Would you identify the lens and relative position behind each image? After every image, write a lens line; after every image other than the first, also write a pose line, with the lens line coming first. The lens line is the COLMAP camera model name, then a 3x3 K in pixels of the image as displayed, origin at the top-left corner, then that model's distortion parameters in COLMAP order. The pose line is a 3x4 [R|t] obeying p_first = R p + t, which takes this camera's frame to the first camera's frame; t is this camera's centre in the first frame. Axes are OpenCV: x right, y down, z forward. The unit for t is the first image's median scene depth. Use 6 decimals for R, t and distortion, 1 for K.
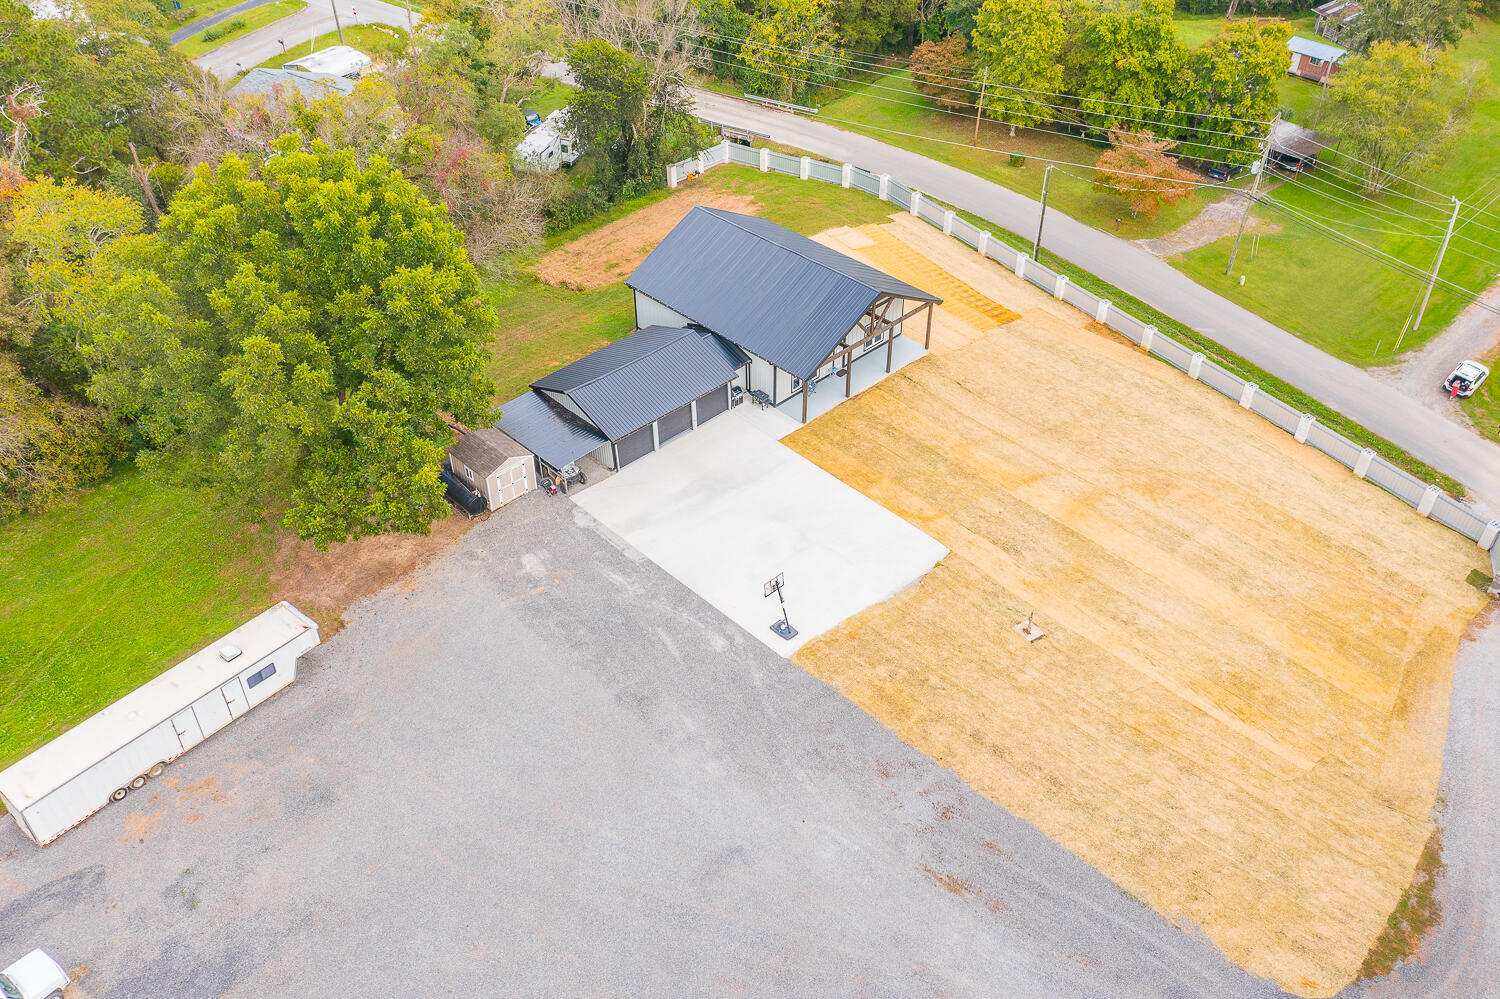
lens RADIAL K [[1182.3, 0, 751.2], [0, 1182.3, 505.9], [0, 0, 1]] dist [-0.000587, 0.004313]
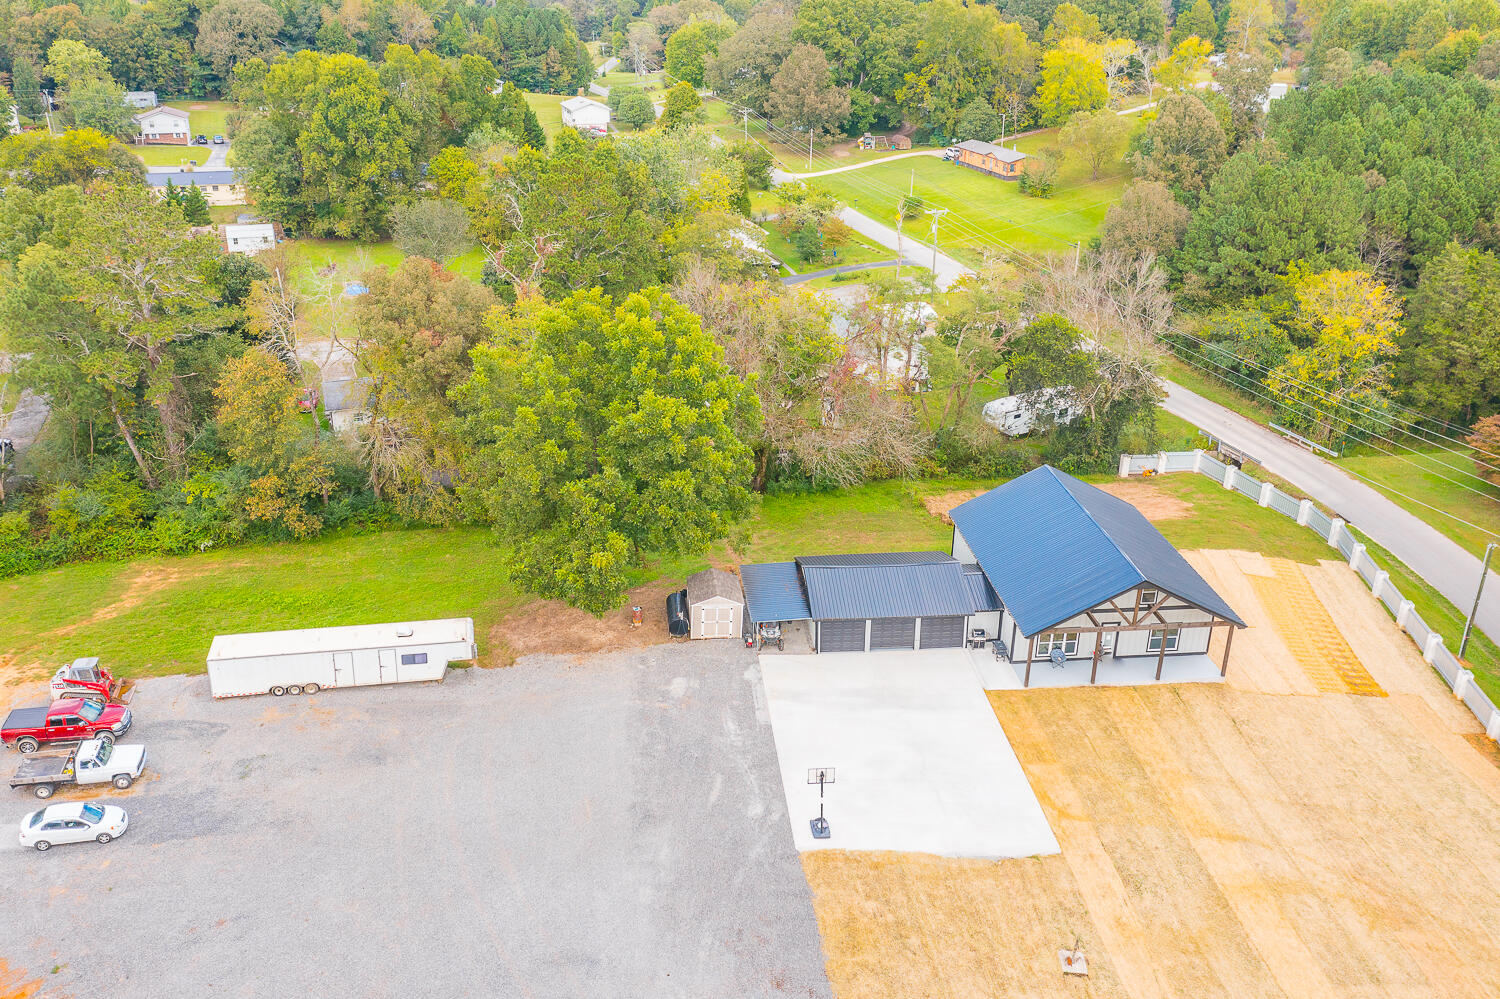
lens RADIAL K [[1203.1, 0, 741.3], [0, 1203.1, 477.5], [0, 0, 1]] dist [-0.004022, 0.002774]
pose [[0.782894, 0.261701, -0.564437, 0.392661], [-0.410665, 0.898885, -0.152839, 0.020958], [0.467365, 0.351451, 0.811204, 0.069221]]
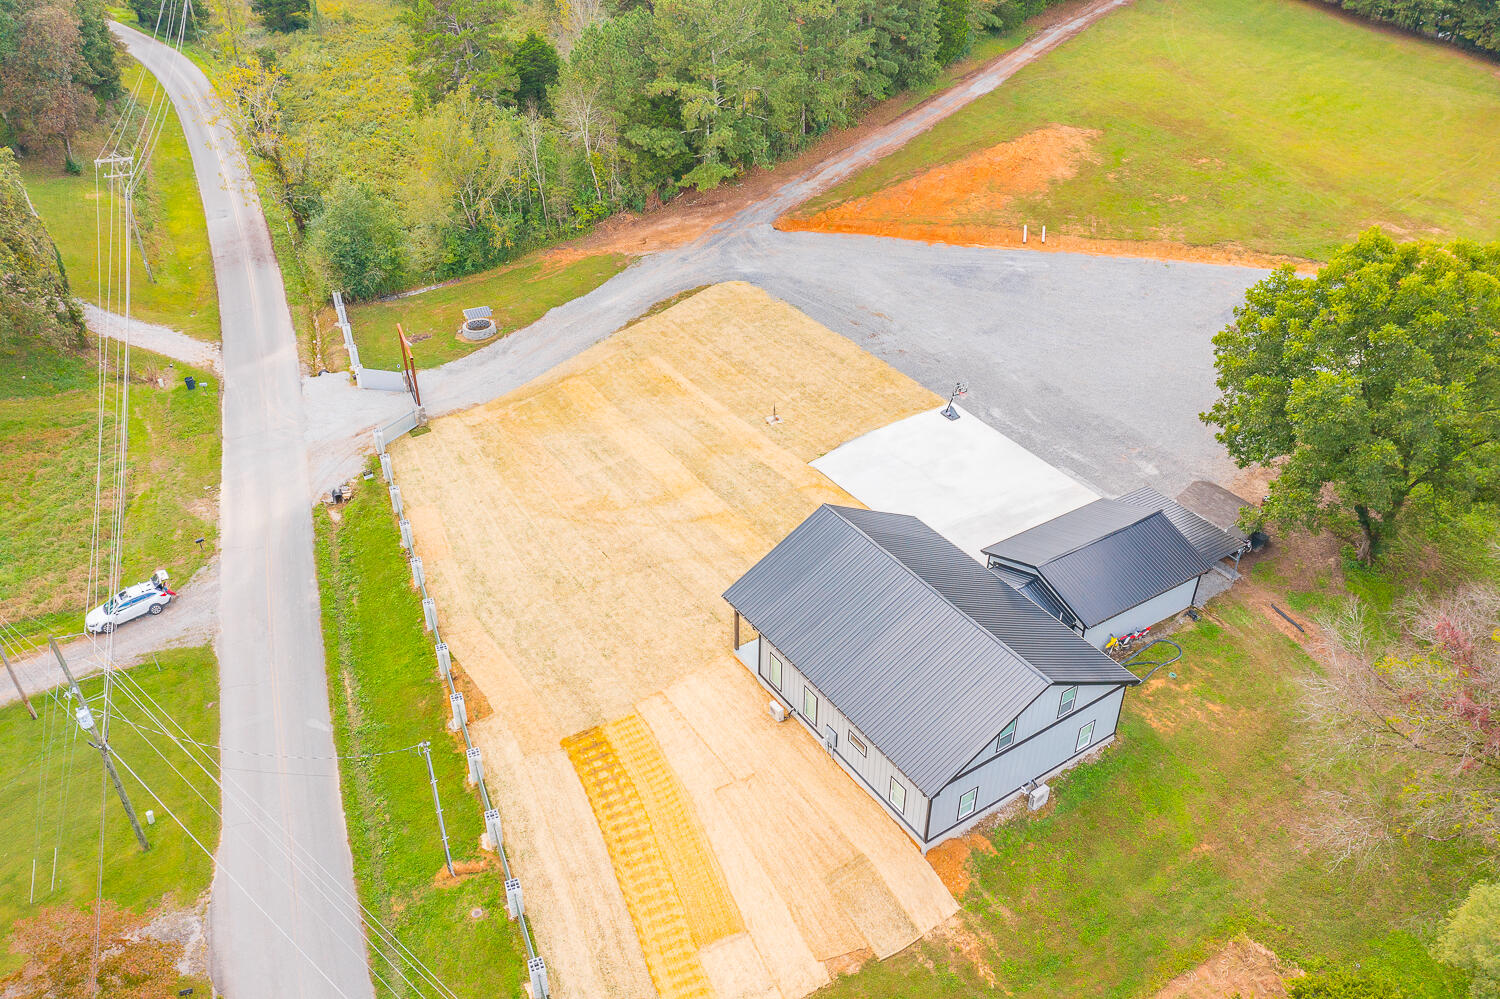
lens RADIAL K [[1185.0, 0, 743.3], [0, 1185.0, 497.6], [0, 0, 1]] dist [-0.006989, 0.007265]
pose [[-0.981983, -0.100074, 0.160294, 0.029365], [0.125163, 0.291064, 0.948481, -1.091613], [-0.141573, 0.951455, -0.273294, 1.320293]]
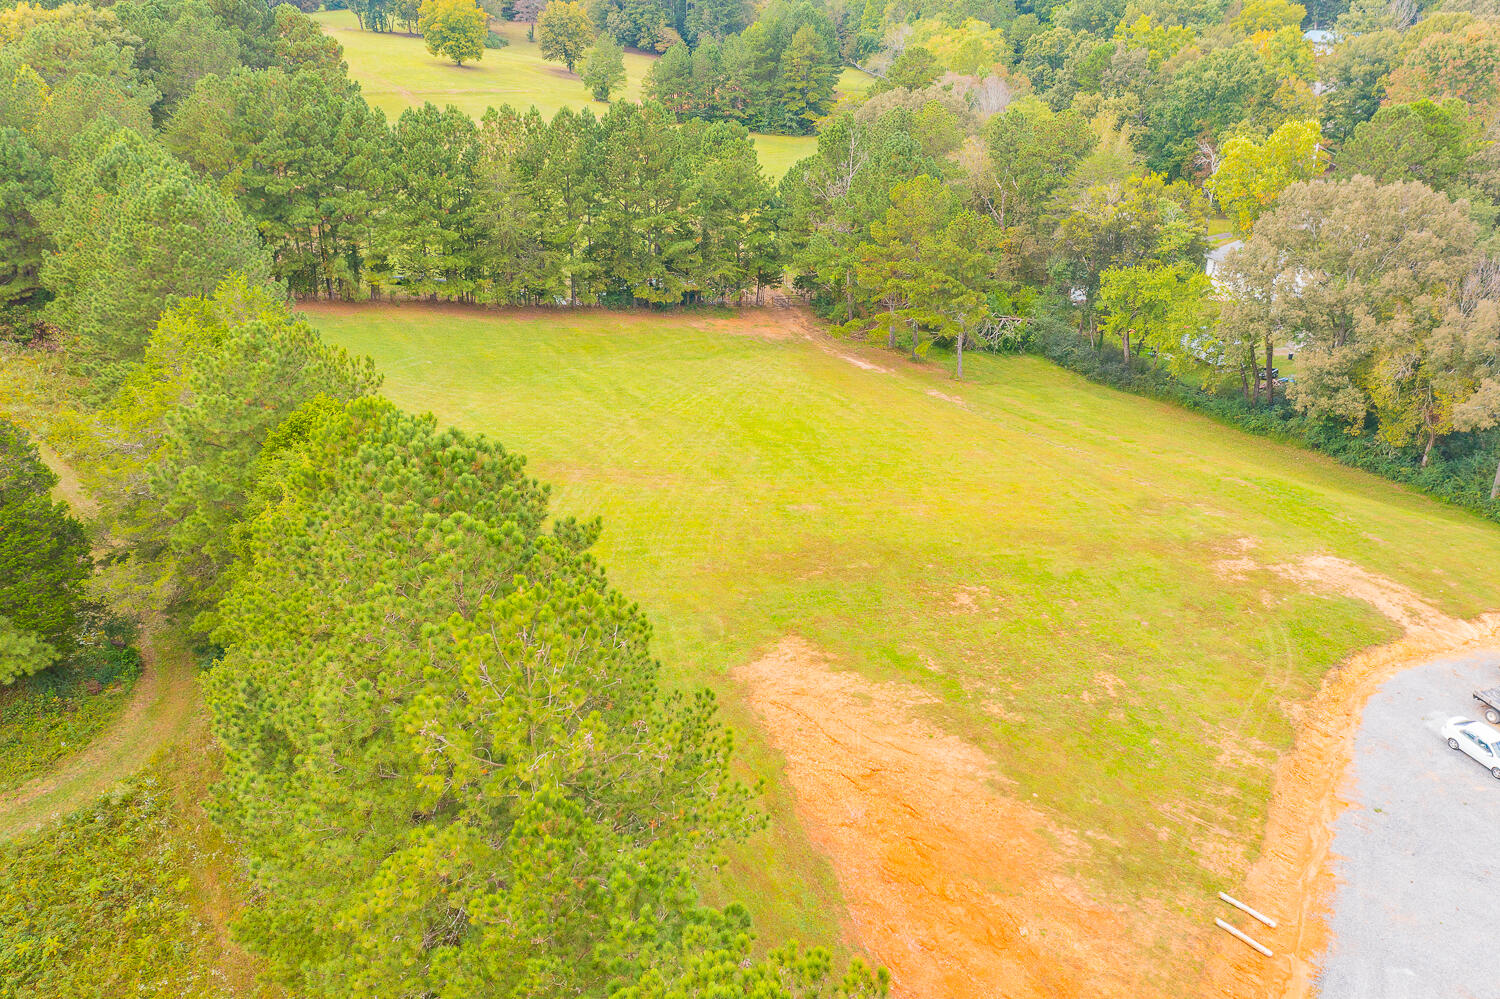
lens RADIAL K [[1185.0, 0, 743.3], [0, 1185.0, 497.6], [0, 0, 1]] dist [-0.006989, 0.007265]
pose [[-0.505946, 0.364107, -0.781949, 0.563048], [-0.549076, 0.563195, 0.617516, -0.059670], [0.665232, 0.741780, -0.085024, 0.155888]]
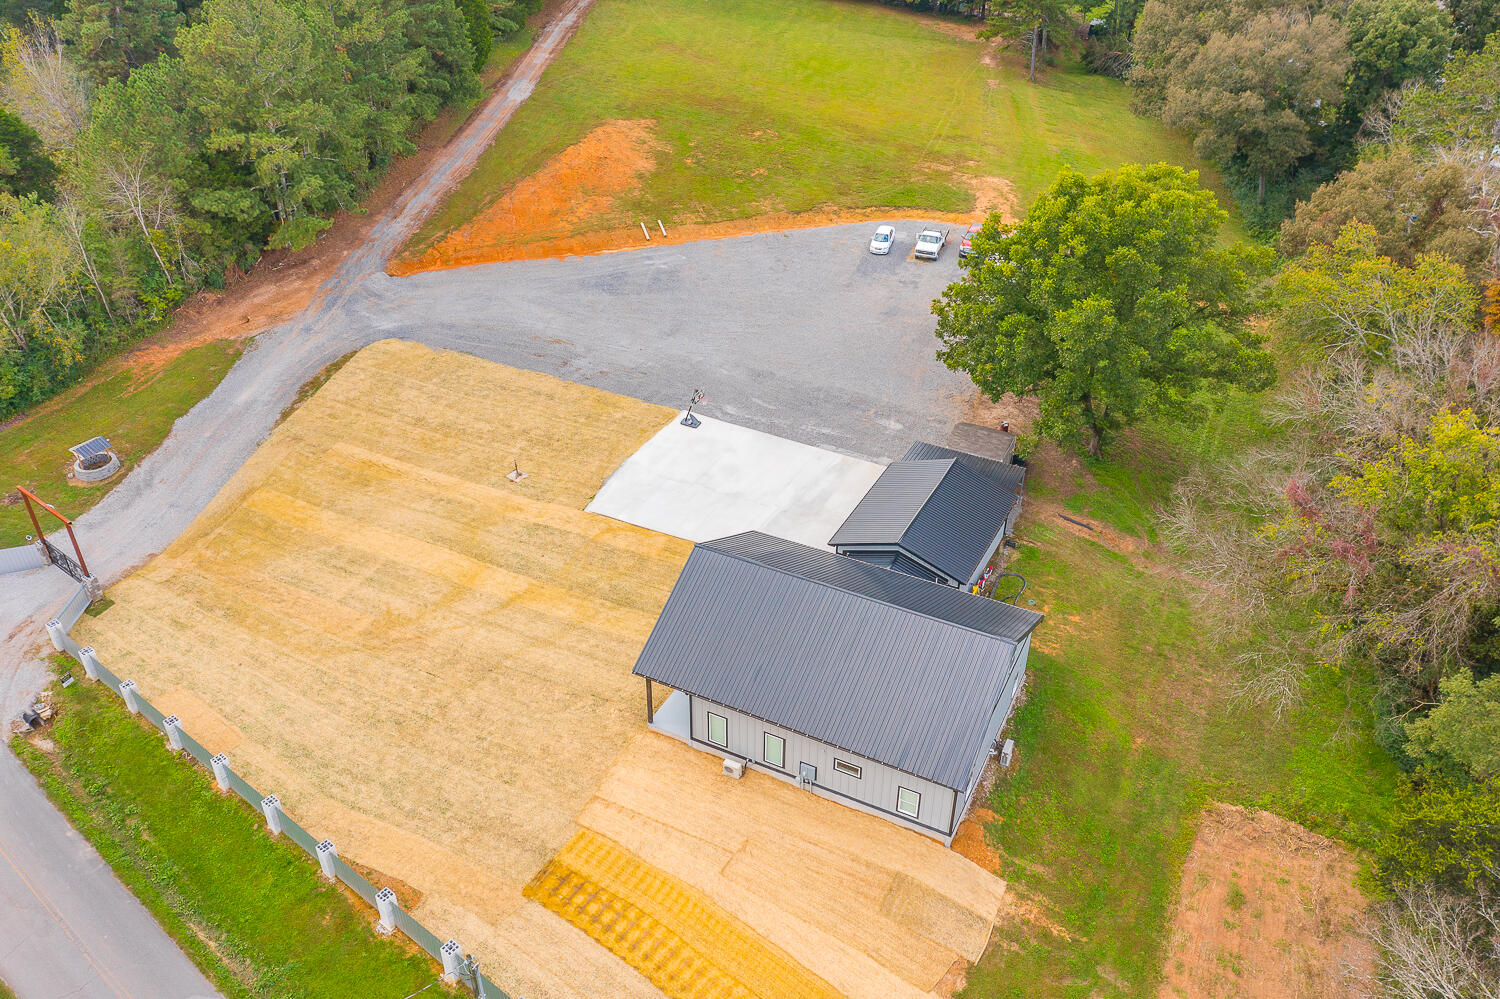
lens RADIAL K [[1186.7, 0, 743.3], [0, 1186.7, 497.1], [0, 0, 1]] dist [-0.005279, 0.002119]
pose [[-0.946438, 0.182581, -0.266307, 0.313543], [-0.203947, 0.301376, 0.931439, -1.040627], [0.250322, 0.935861, -0.247997, 1.256384]]
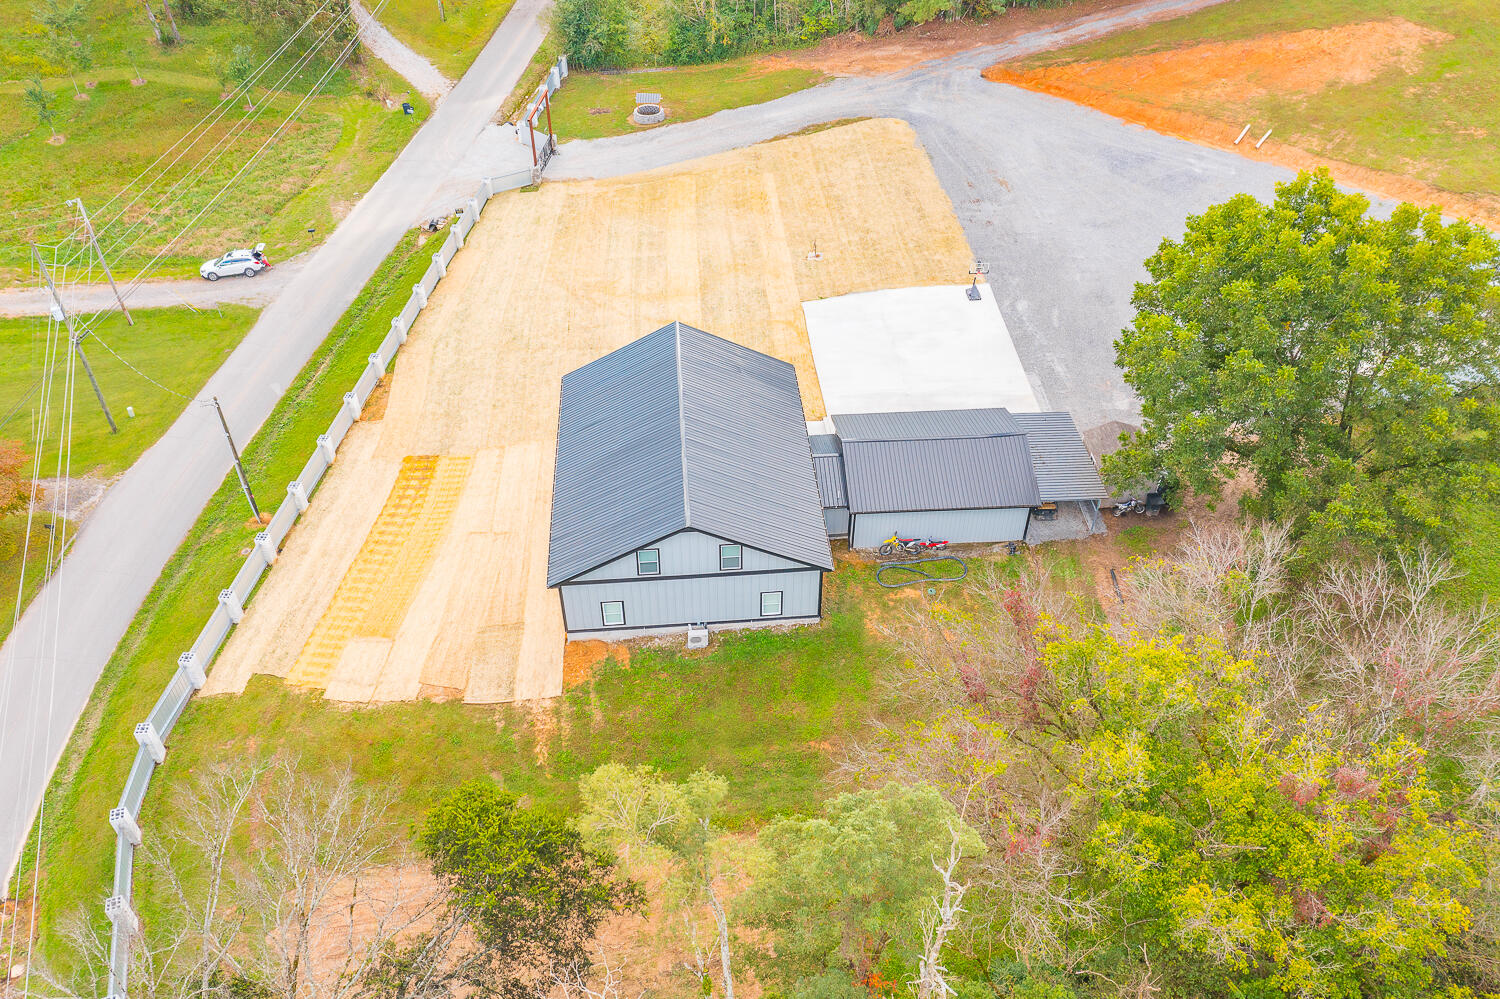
lens RADIAL K [[1180.1, 0, 741.7], [0, 1180.1, 494.3], [0, 0, 1]] dist [-0.004626, 0.003362]
pose [[-0.766147, -0.416313, 0.489594, -0.454125], [0.417068, 0.257521, 0.871629, -0.973064], [-0.488951, 0.871990, -0.023669, 1.179253]]
